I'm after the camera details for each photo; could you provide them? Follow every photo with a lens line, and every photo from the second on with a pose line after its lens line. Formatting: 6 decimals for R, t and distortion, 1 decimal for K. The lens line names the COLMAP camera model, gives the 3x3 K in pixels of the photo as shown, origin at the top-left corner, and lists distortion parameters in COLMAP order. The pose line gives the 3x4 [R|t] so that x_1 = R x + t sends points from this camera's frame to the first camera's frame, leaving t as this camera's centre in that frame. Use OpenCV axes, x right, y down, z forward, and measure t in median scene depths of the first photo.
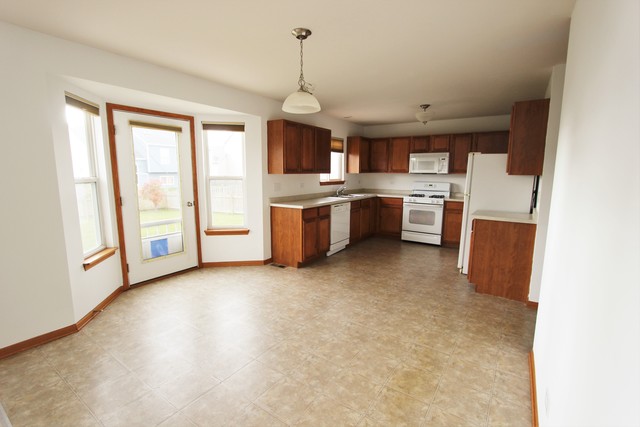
lens RADIAL K [[303.2, 0, 322.8], [0, 303.2, 216.3], [0, 0, 1]] dist [-0.017880, 0.000049]
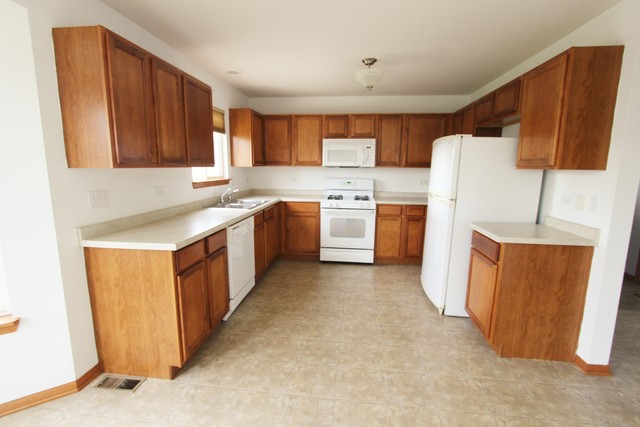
lens RADIAL K [[303.2, 0, 322.8], [0, 303.2, 216.3], [0, 0, 1]] dist [-0.017880, 0.000049]
pose [[0.888589, -0.072912, 0.452873, -0.052588], [0.063981, 0.997336, 0.035031, -0.055053], [-0.454221, -0.002153, 0.890887, 0.395406]]
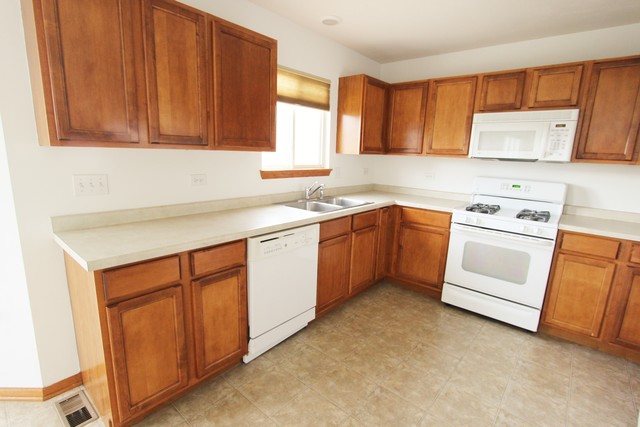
lens RADIAL K [[311.7, 0, 320.2], [0, 311.7, 216.0], [0, 0, 1]] dist [-0.015667, 0.000297]
pose [[0.992125, 0.053486, -0.113256, 0.132618], [-0.047568, 0.997390, 0.054327, -0.076479], [0.115866, -0.048512, 0.992079, 0.554398]]
